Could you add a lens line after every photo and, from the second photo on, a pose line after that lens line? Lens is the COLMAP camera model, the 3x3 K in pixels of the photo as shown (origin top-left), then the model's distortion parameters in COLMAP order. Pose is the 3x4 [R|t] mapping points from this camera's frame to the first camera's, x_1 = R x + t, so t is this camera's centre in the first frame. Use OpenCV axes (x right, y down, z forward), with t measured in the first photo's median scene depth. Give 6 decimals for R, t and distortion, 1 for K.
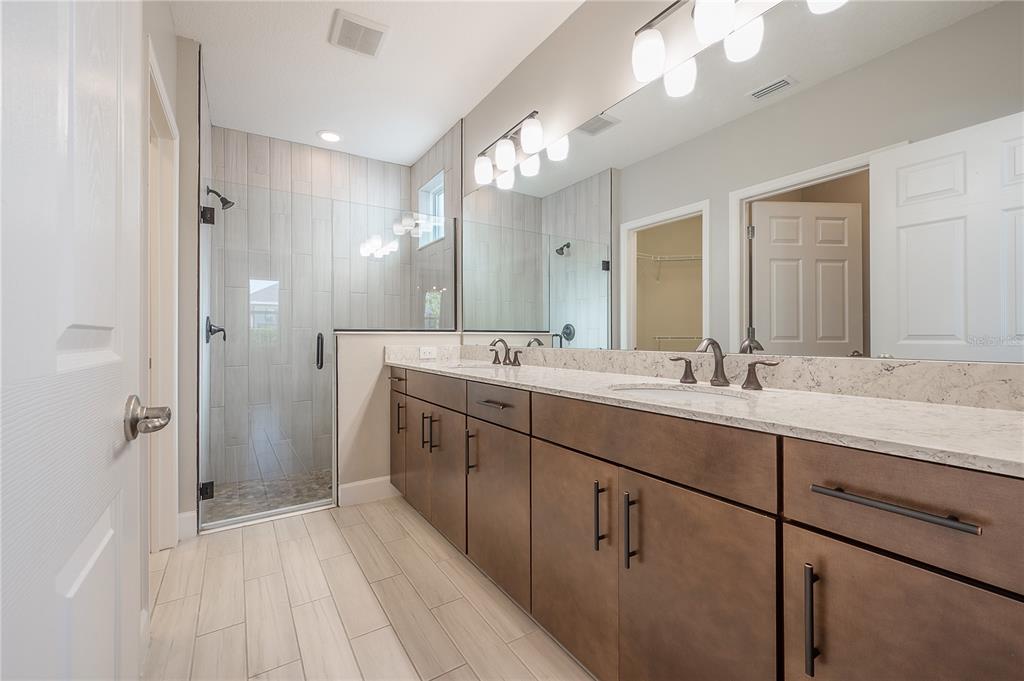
lens RADIAL K [[404.5, 0, 504.9], [0, 404.5, 337.3], [0, 0, 1]] dist [0.000587, 0.000385]
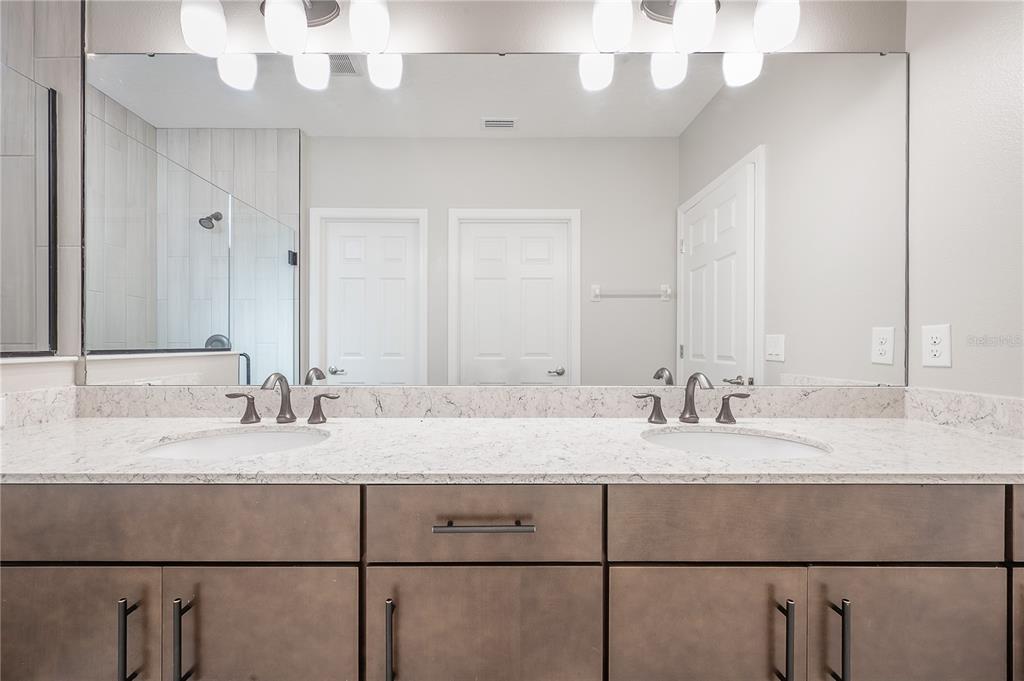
lens RADIAL K [[404.5, 0, 510.7], [0, 404.5, 346.1], [0, 0, 1]] dist [0.000587, 0.000385]
pose [[0.553280, 0.000201, 0.832996, -0.380684], [-0.001955, 0.999998, 0.001057, -0.044429], [-0.832993, -0.002214, 0.553279, 0.651663]]
